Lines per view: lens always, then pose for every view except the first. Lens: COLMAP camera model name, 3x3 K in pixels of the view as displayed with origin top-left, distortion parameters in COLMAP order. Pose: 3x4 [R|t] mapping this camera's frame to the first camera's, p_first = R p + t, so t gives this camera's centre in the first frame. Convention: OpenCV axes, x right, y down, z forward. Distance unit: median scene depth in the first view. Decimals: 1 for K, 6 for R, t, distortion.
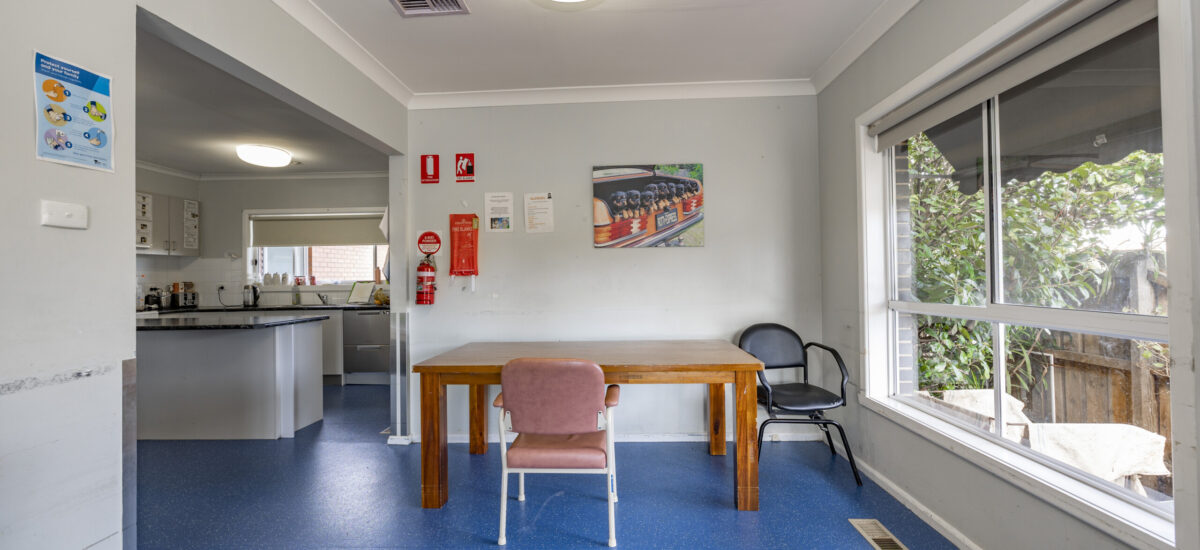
lens RADIAL K [[503.4, 0, 596.4], [0, 503.4, 270.6], [0, 0, 1]] dist [0.001630, -0.000203]
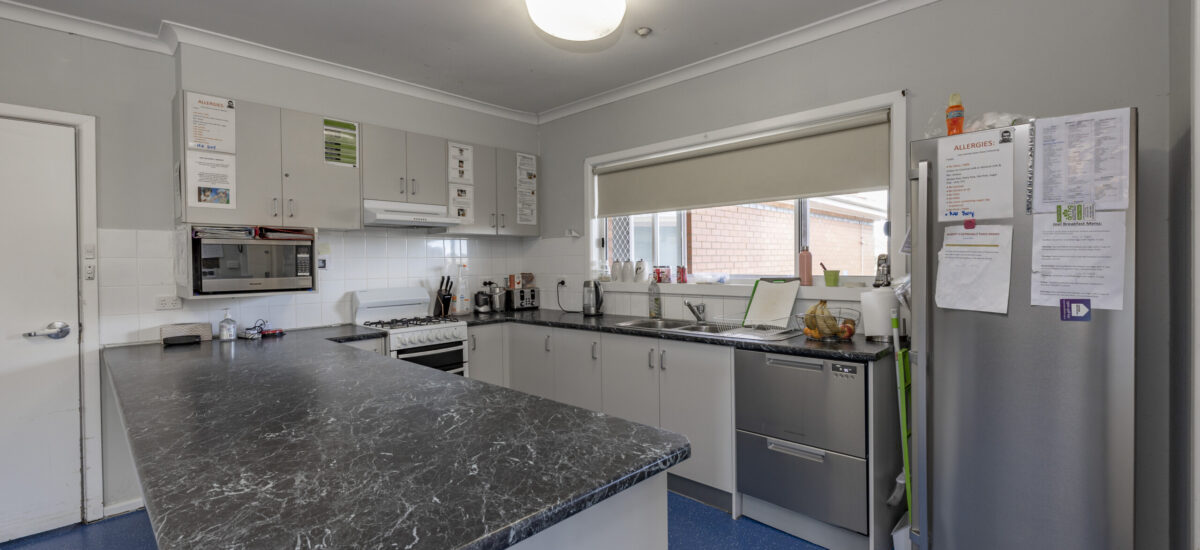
lens RADIAL K [[503.4, 0, 596.4], [0, 503.4, 270.6], [0, 0, 1]] dist [0.001630, -0.000203]
pose [[0.747481, 0.013427, -0.664148, -0.477859], [0.012511, 0.999334, 0.034285, -0.006222], [0.664166, -0.033937, 0.746815, 0.938307]]
